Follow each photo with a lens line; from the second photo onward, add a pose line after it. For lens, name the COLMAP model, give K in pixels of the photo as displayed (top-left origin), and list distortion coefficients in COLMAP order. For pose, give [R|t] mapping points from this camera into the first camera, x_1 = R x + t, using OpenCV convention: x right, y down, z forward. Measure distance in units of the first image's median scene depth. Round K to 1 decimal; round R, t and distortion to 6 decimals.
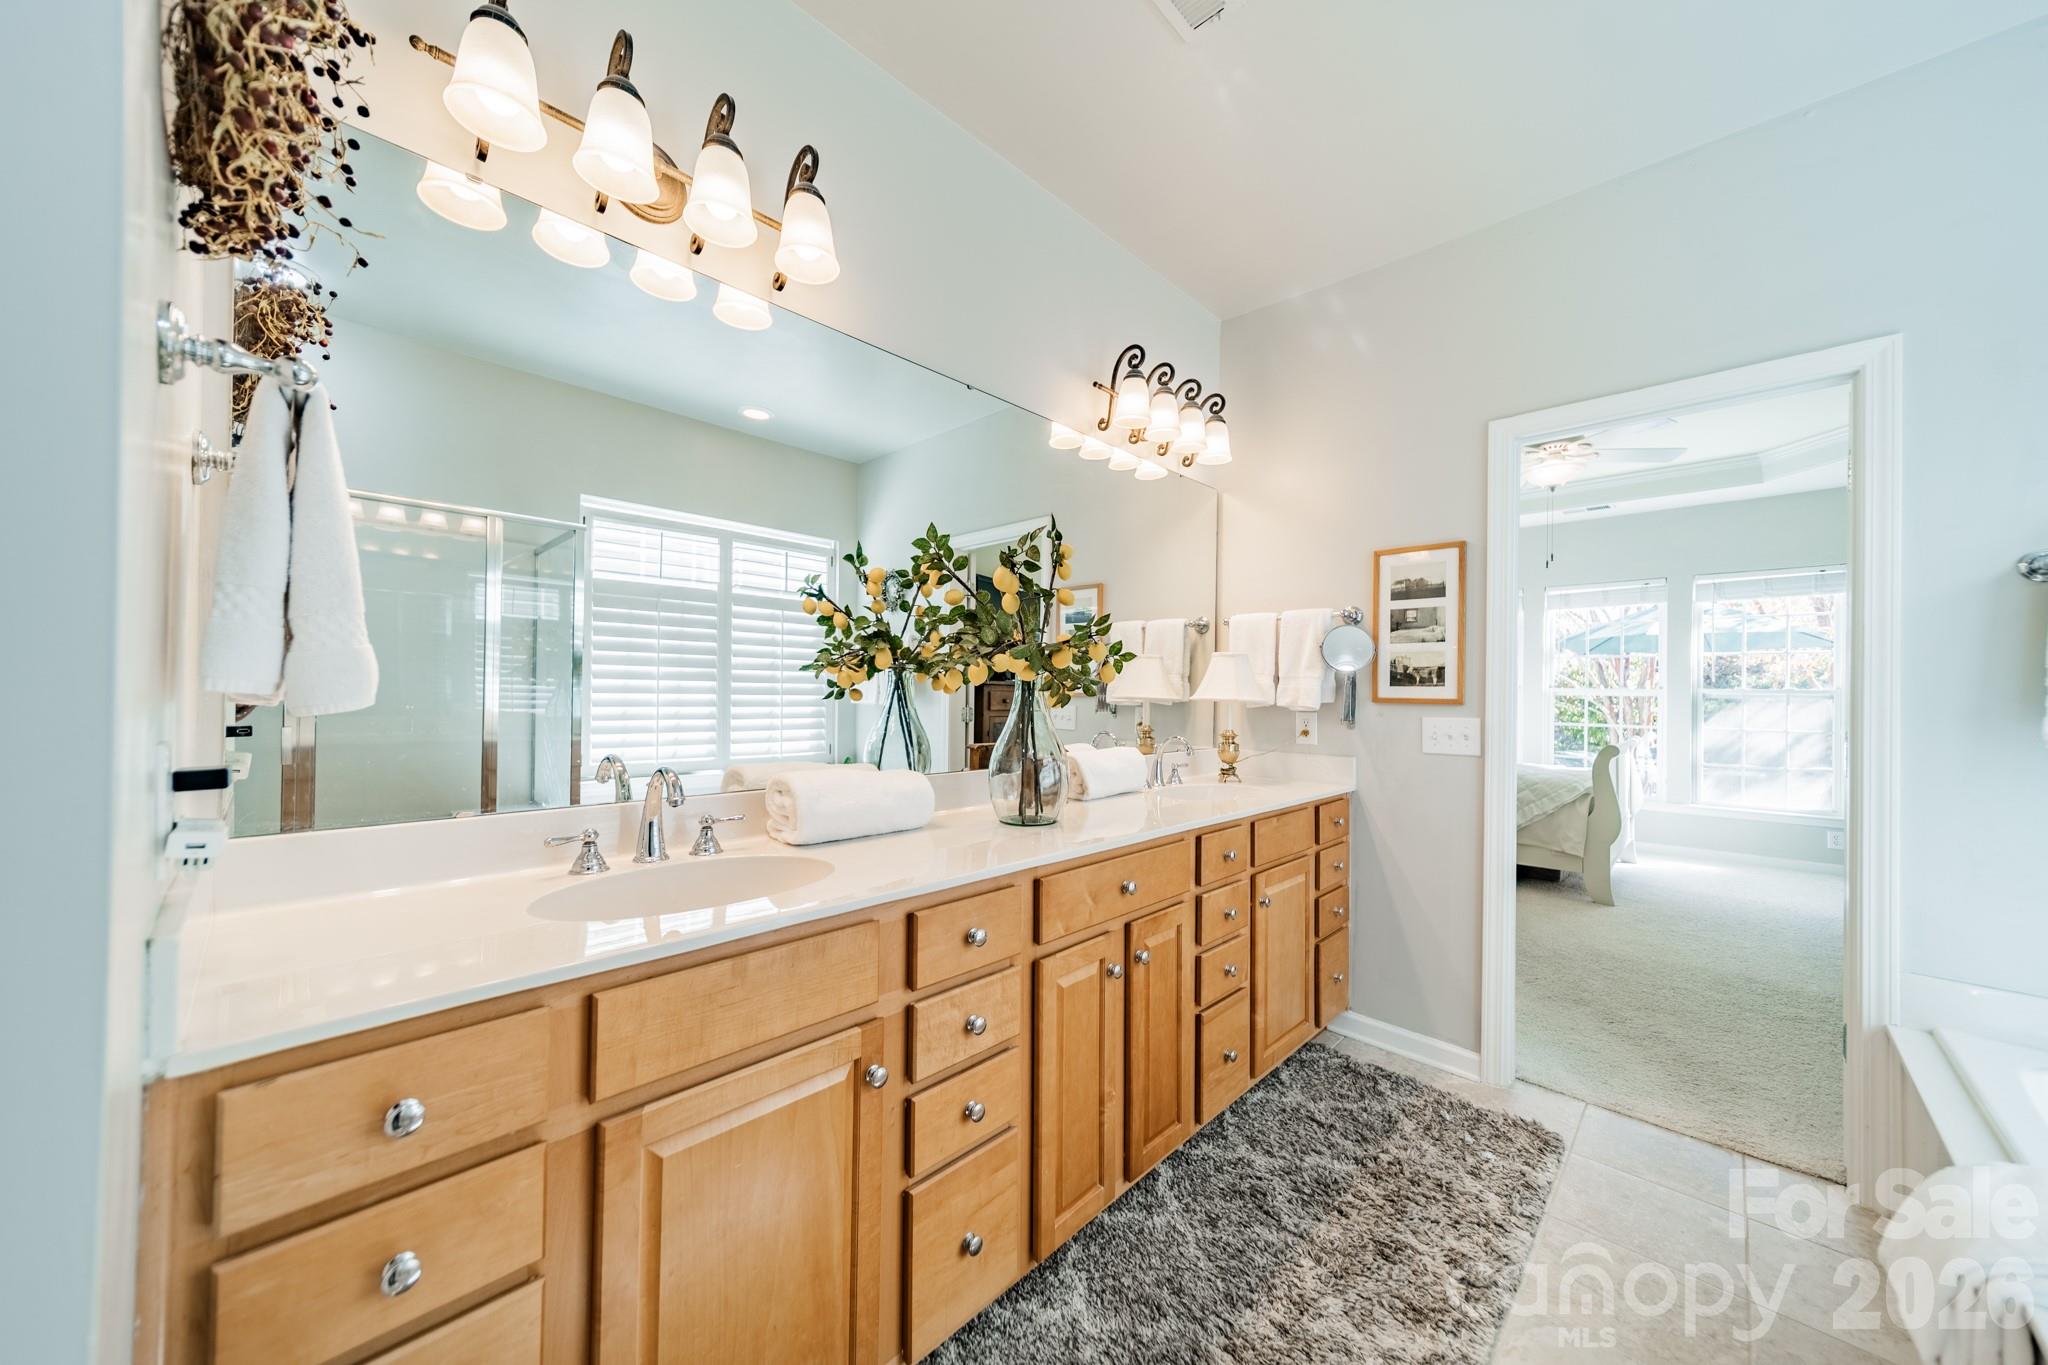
lens RADIAL K [[722.1, 0, 1023.2], [0, 722.1, 686.5], [0, 0, 1]] dist [0.007559, 0.000012]
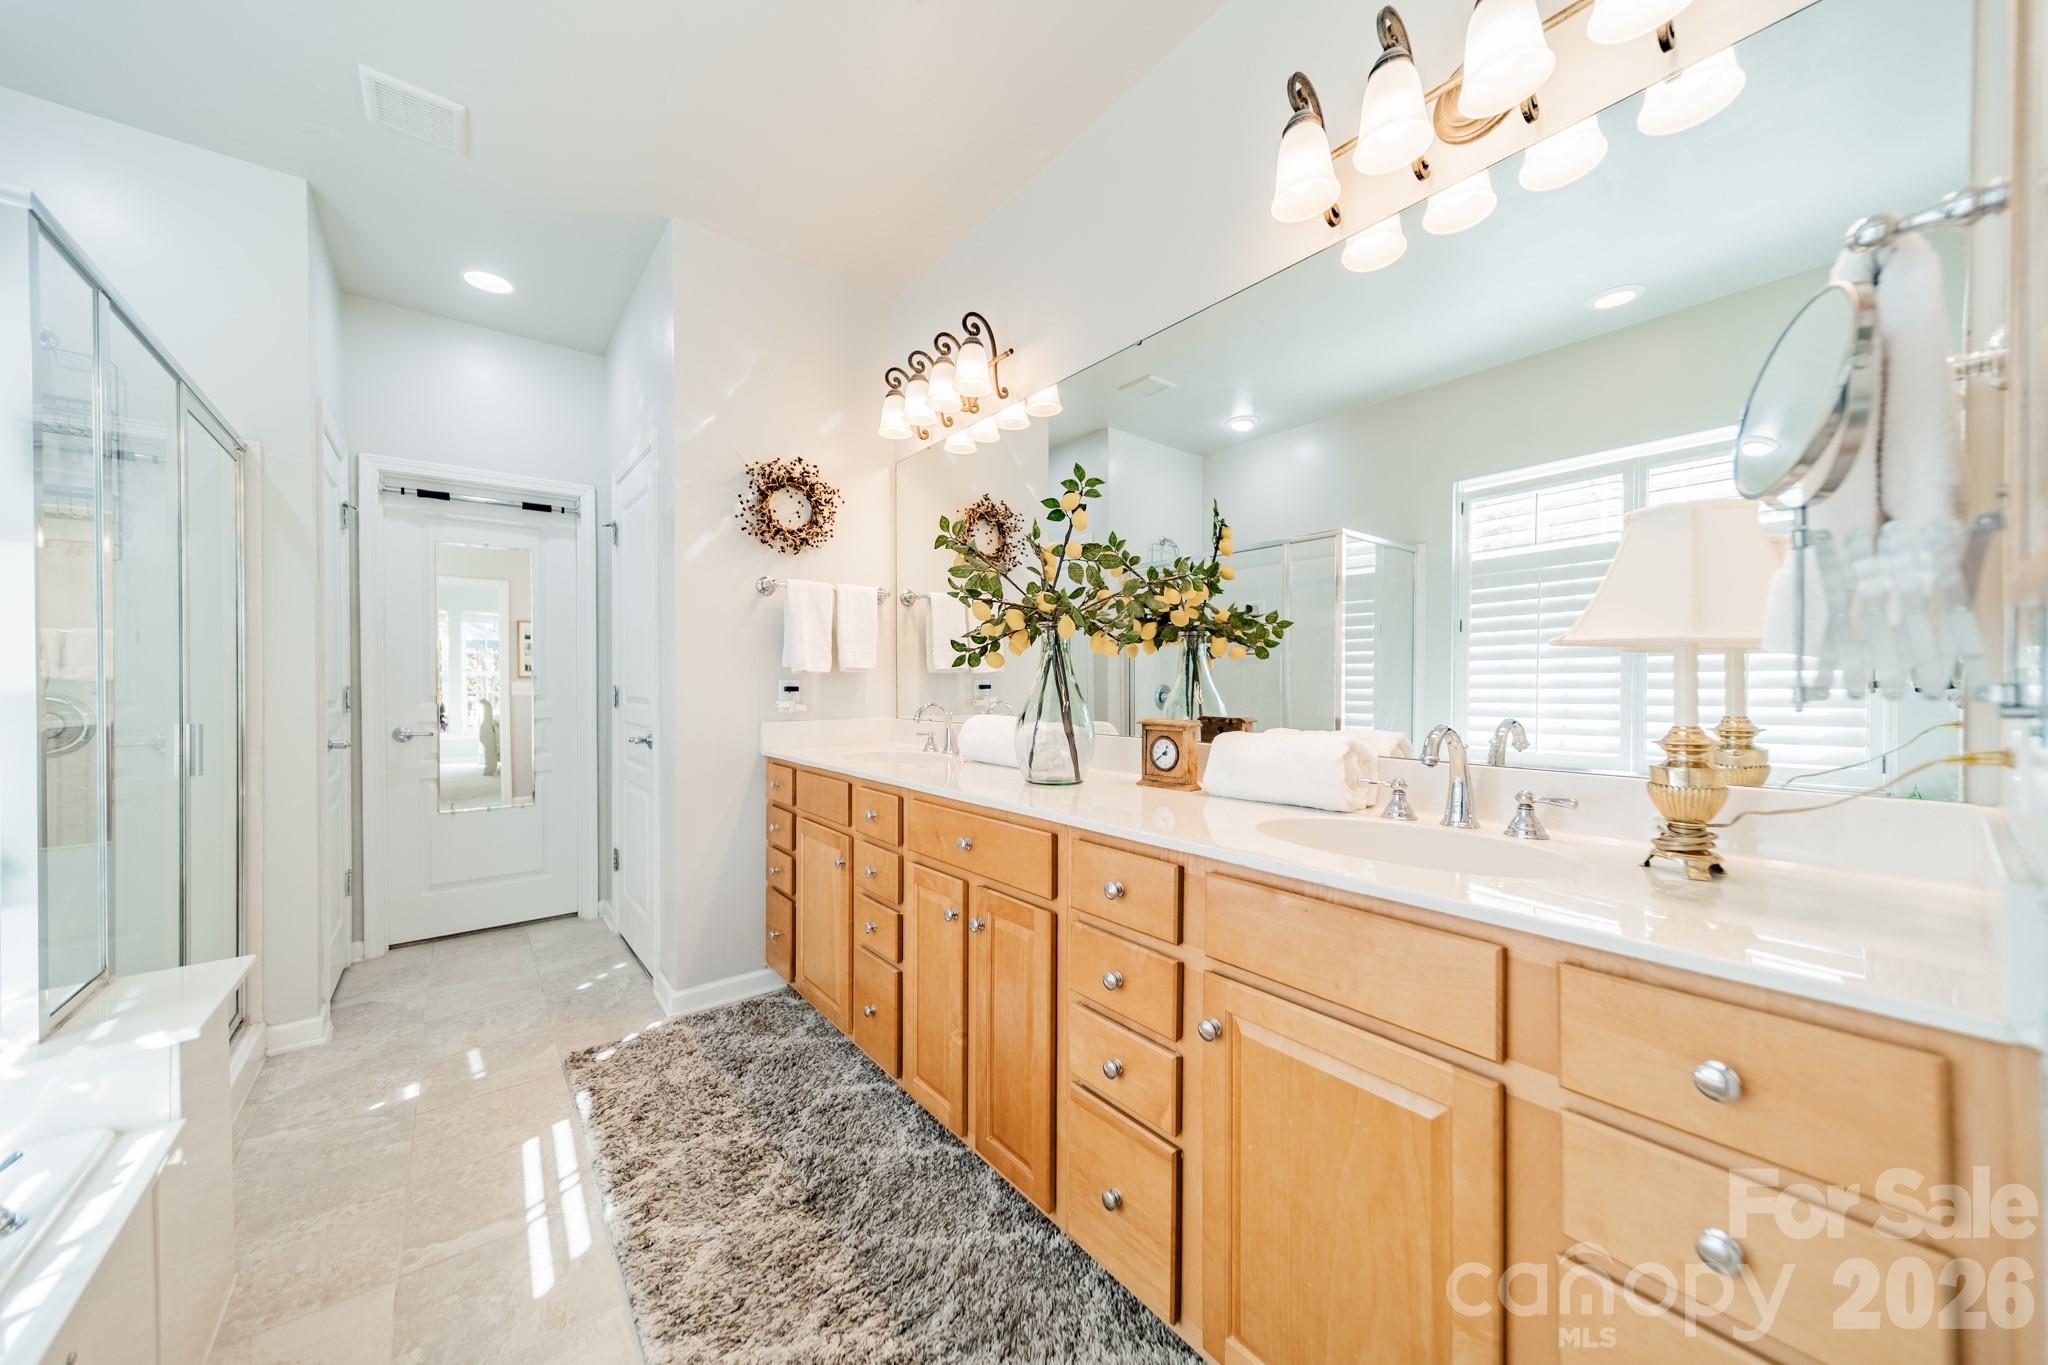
lens RADIAL K [[692.2, 0, 1014.6], [0, 692.2, 693.6], [0, 0, 1]] dist [0.001273, 0.000027]
pose [[-0.124868, 0.003429, -0.992167, 0.445419], [0.013482, 0.999908, 0.001759, 0.024982], [0.992082, -0.013157, -0.124903, 0.487547]]
